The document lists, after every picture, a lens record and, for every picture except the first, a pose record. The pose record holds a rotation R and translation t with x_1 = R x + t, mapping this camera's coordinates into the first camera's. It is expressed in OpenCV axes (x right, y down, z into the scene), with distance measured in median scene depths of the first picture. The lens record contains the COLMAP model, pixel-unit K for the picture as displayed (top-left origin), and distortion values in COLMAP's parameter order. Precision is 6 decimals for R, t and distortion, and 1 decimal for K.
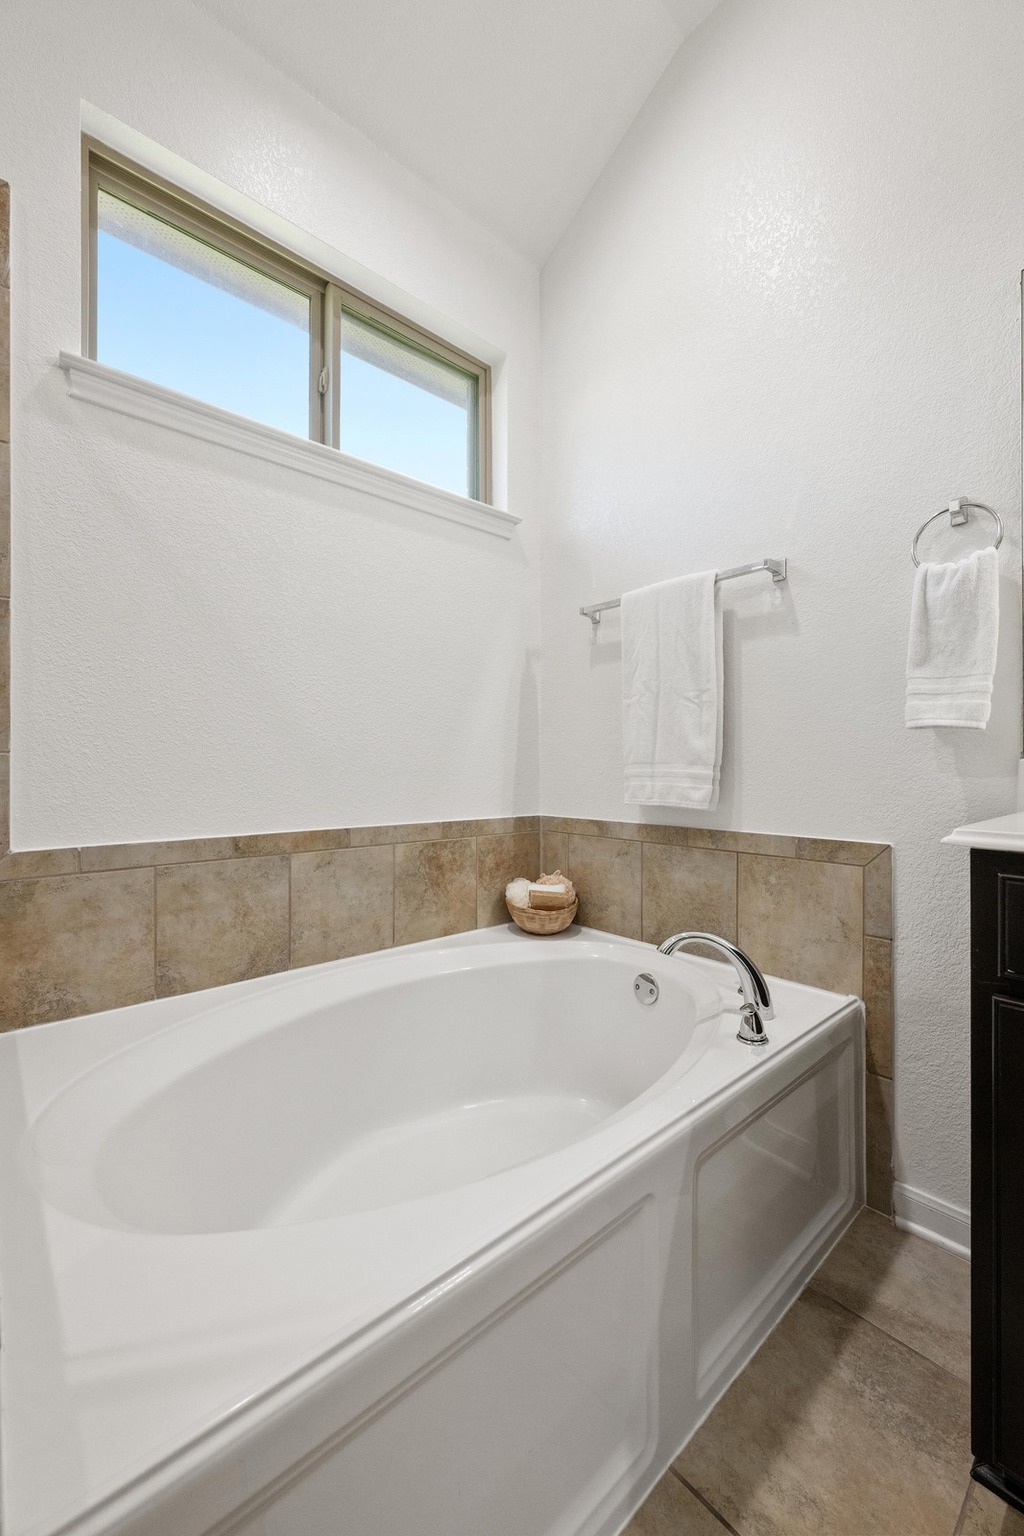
lens RADIAL K [[606.8, 0, 511.4], [0, 606.8, 765.6], [0, 0, 1]] dist [-0.002167, 0.000588]
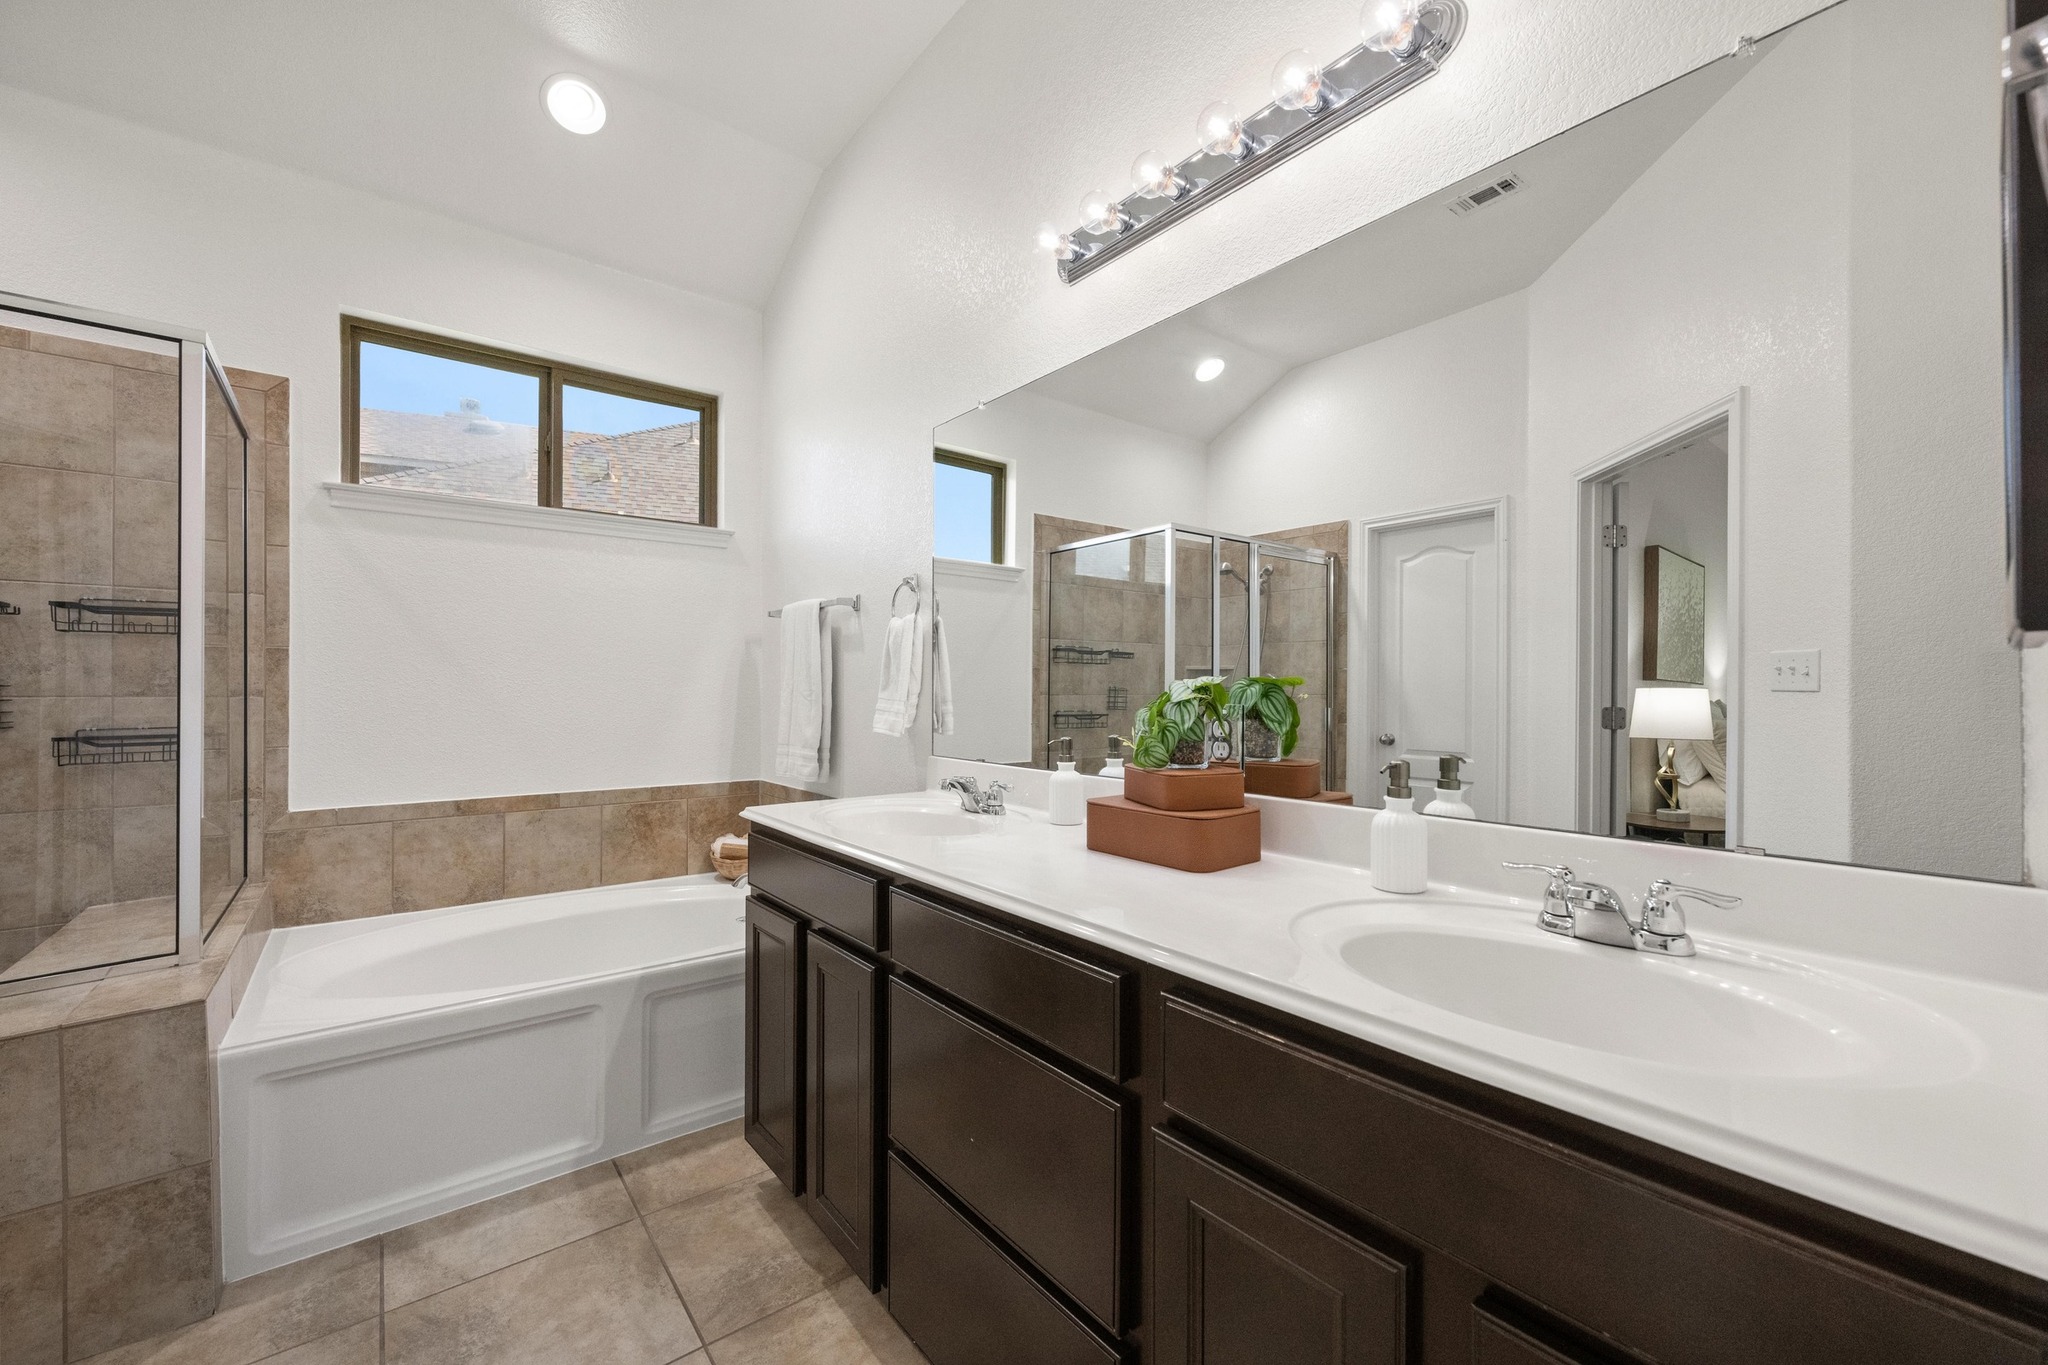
lens RADIAL K [[809.0, 0, 1024.9], [0, 809.0, 686.6], [0, 0, 1]] dist [-0.002167, 0.000588]
pose [[0.998710, 0.001560, -0.050763, 0.896571], [-0.001610, 0.999998, -0.000957, -0.138078], [0.050761, 0.001038, 0.998710, -0.748622]]
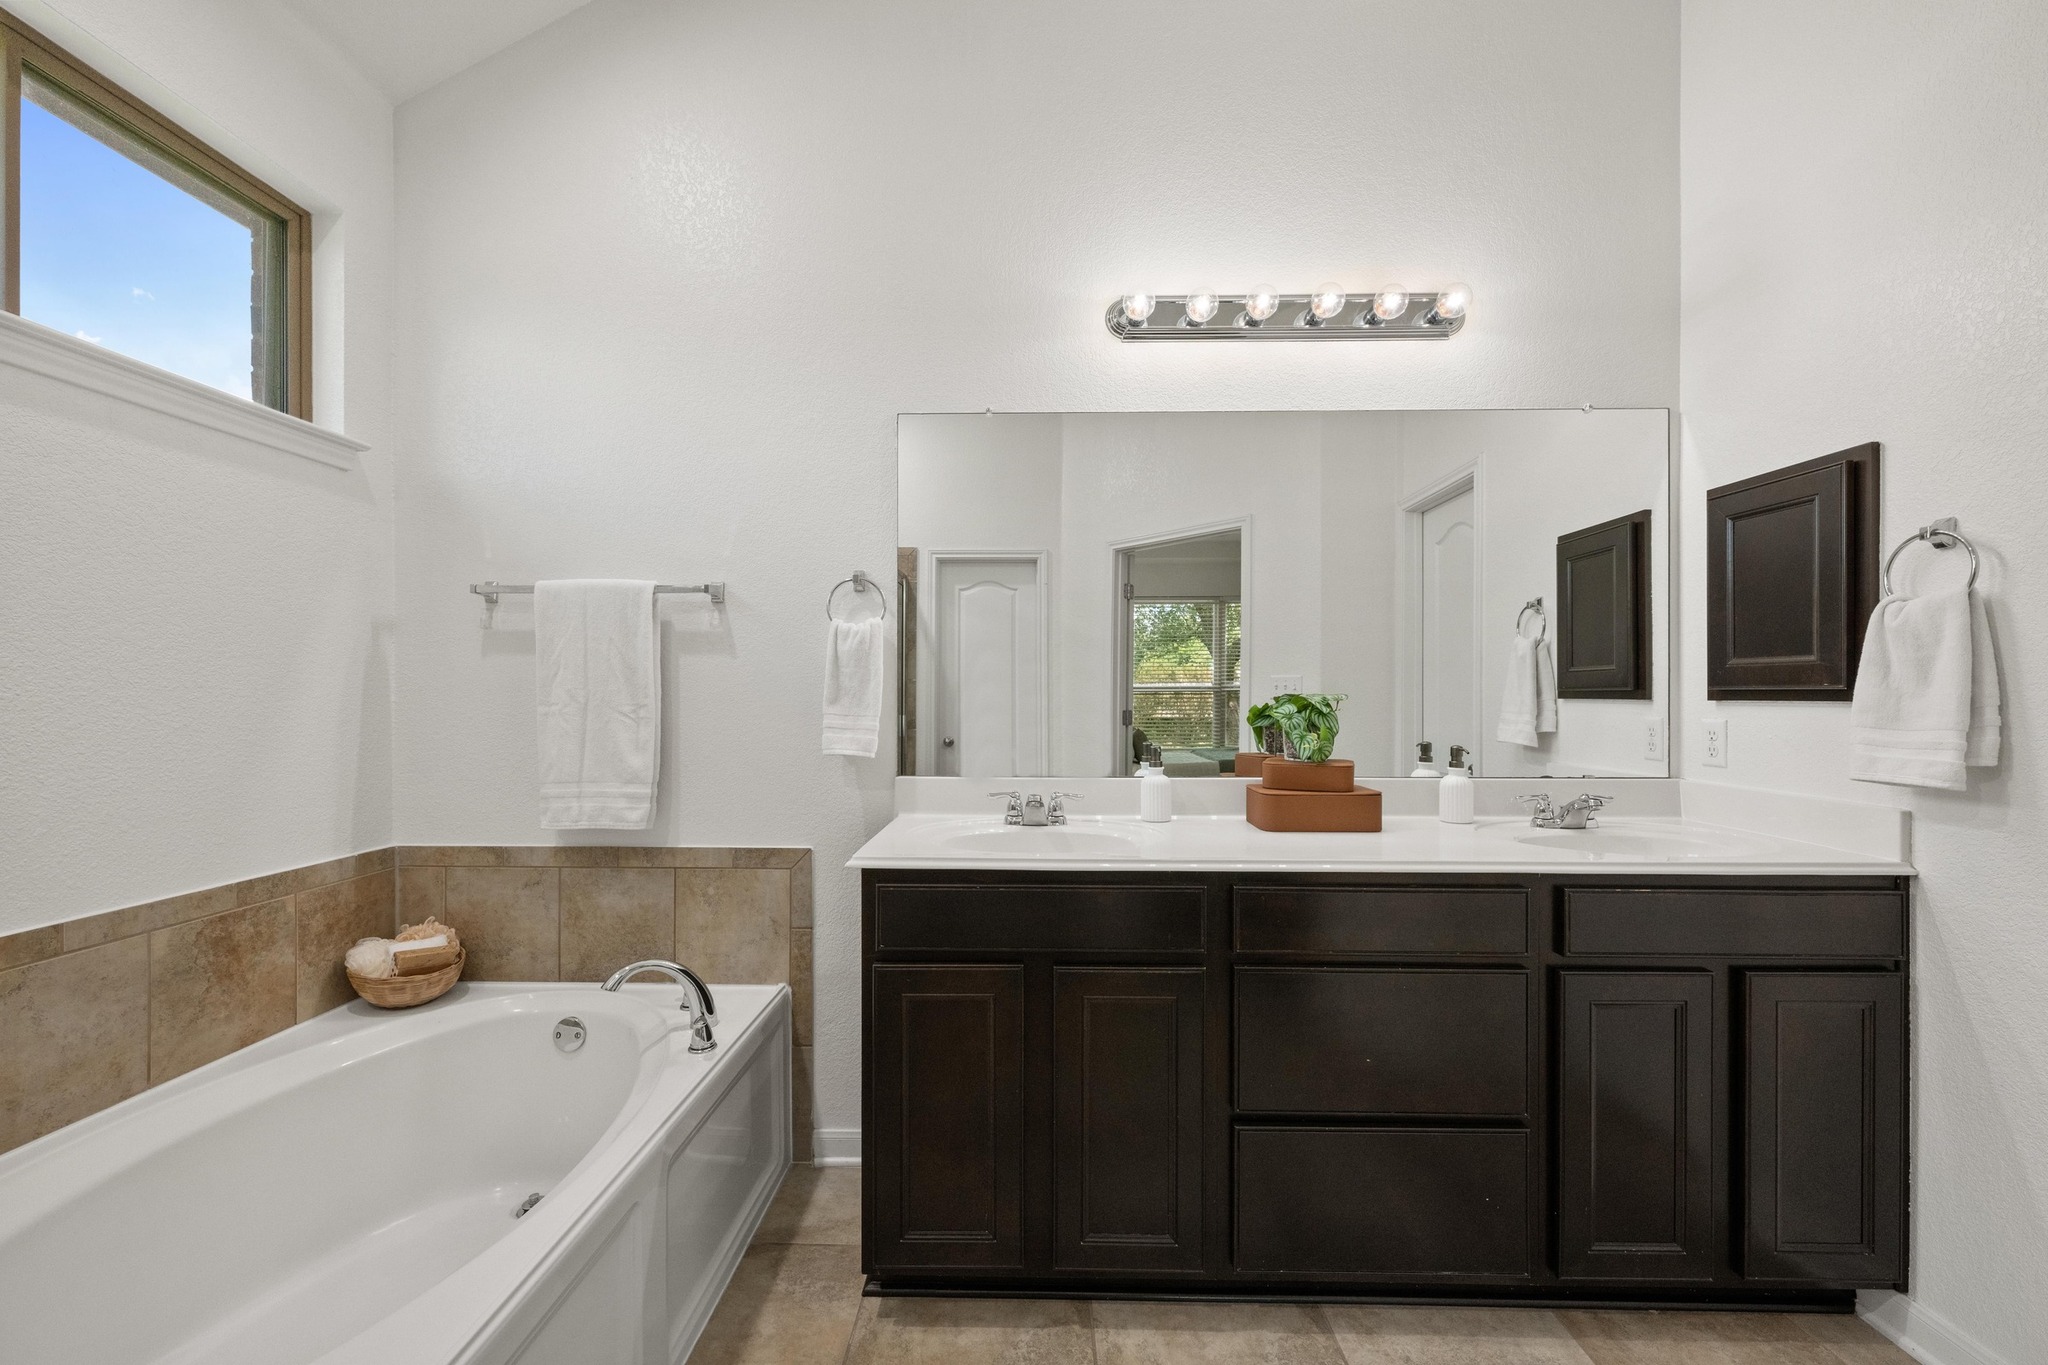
lens RADIAL K [[809.0, 0, 1022.0], [0, 809.0, 695.7], [0, 0, 1]] dist [-0.002167, 0.000588]
pose [[0.677620, 0.000460, 0.735412, -0.225140], [-0.003166, 0.999992, 0.002292, -0.150262], [-0.735405, -0.003881, 0.677616, -0.325948]]
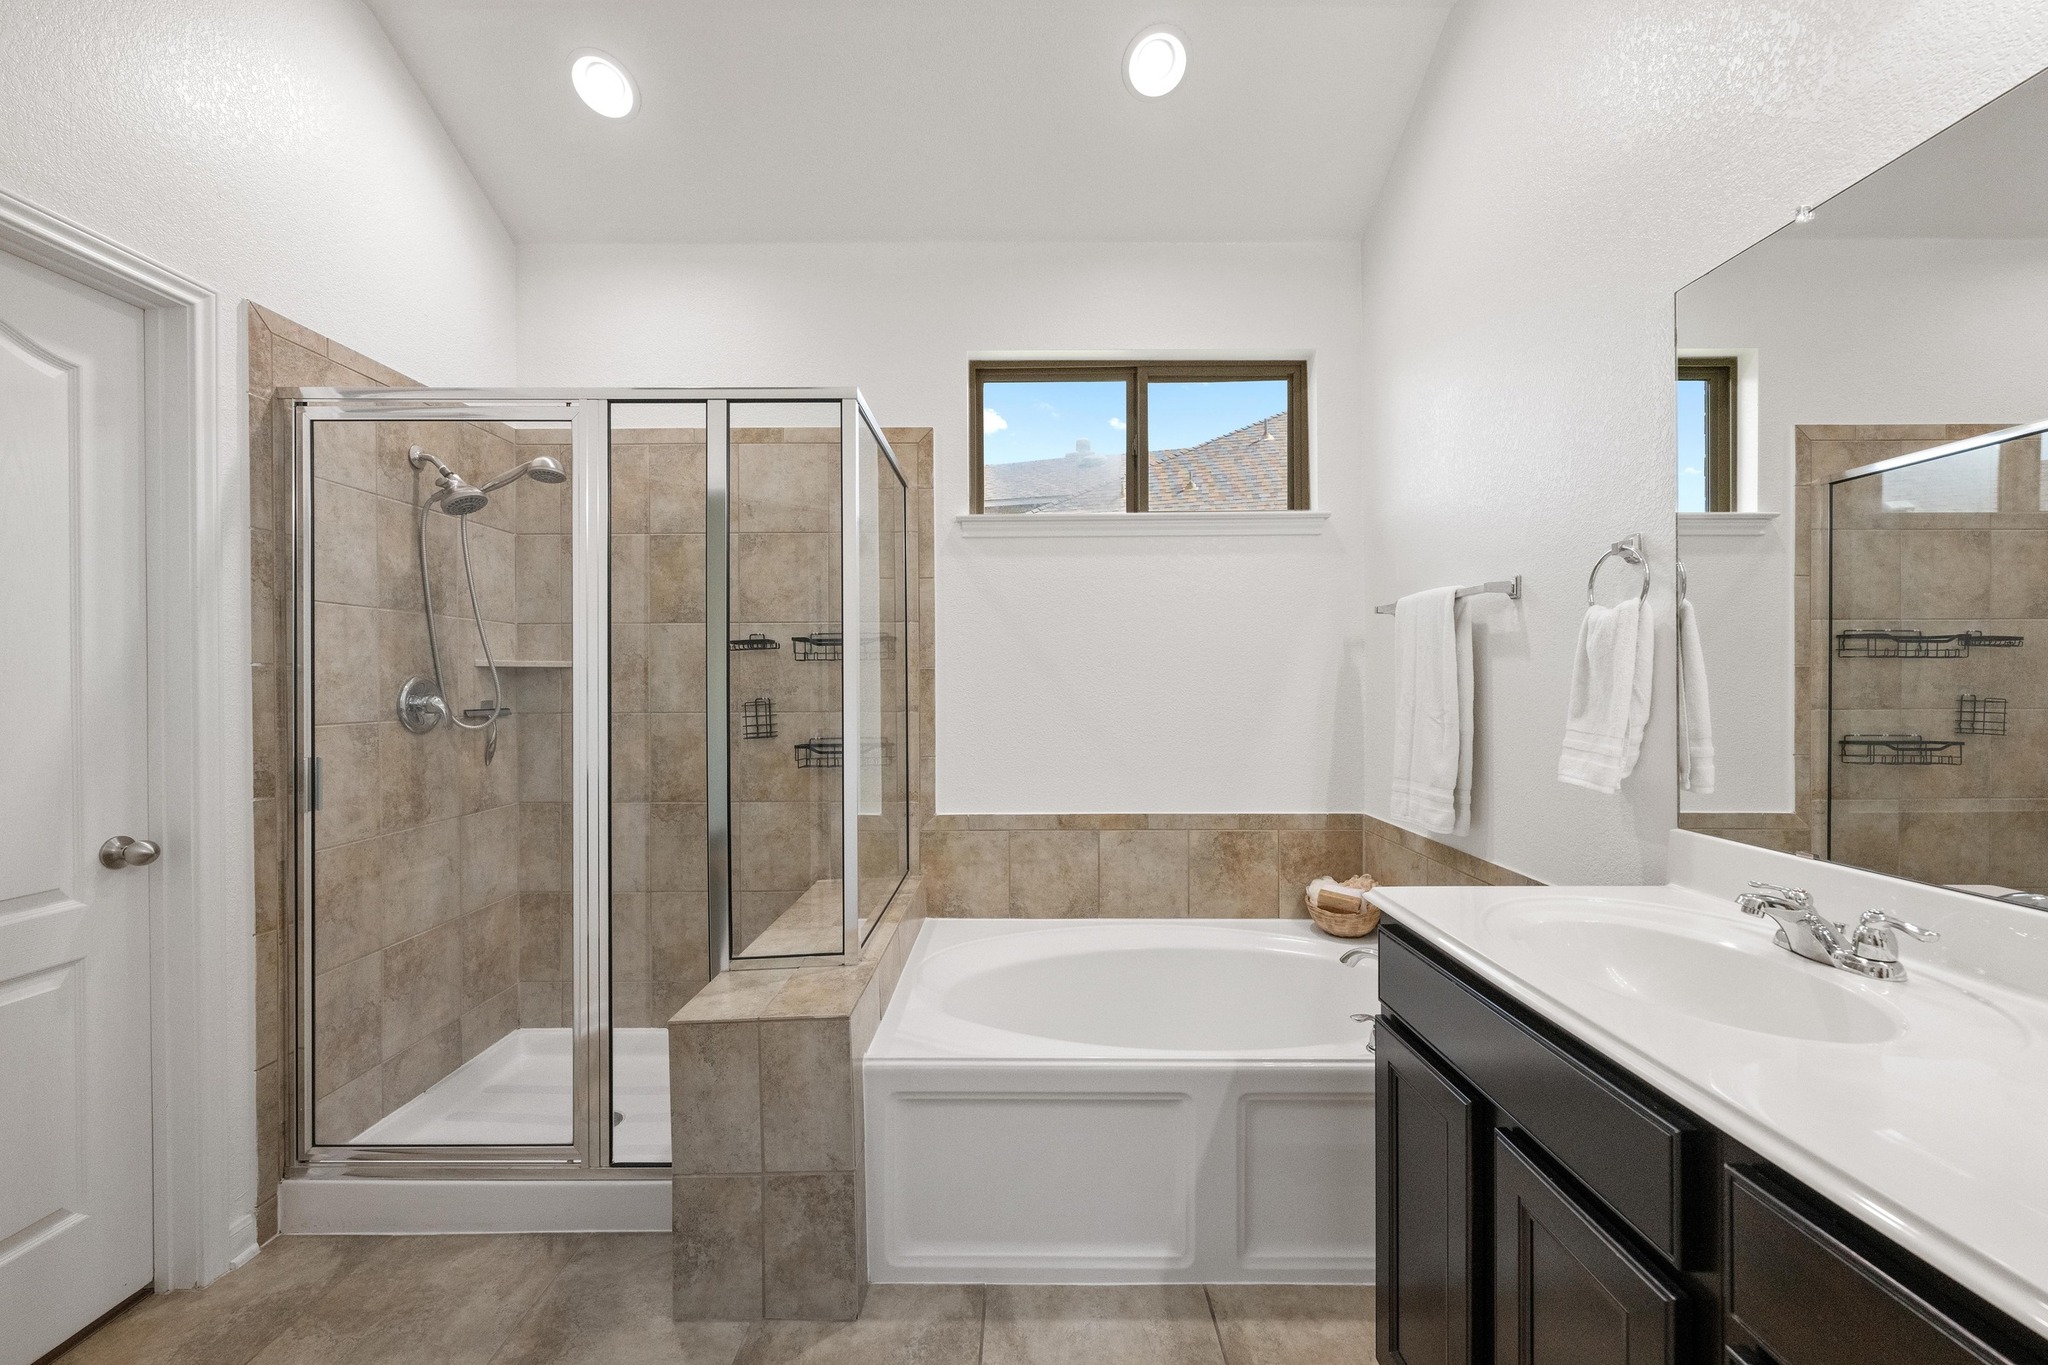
lens RADIAL K [[809.0, 0, 1028.0], [0, 809.0, 683.4], [0, 0, 1]] dist [-0.002167, 0.000588]
pose [[0.747705, -0.003560, -0.664021, 0.703659], [0.006580, 0.999976, 0.002048, -0.182889], [0.663998, -0.005900, 0.747711, -0.427007]]
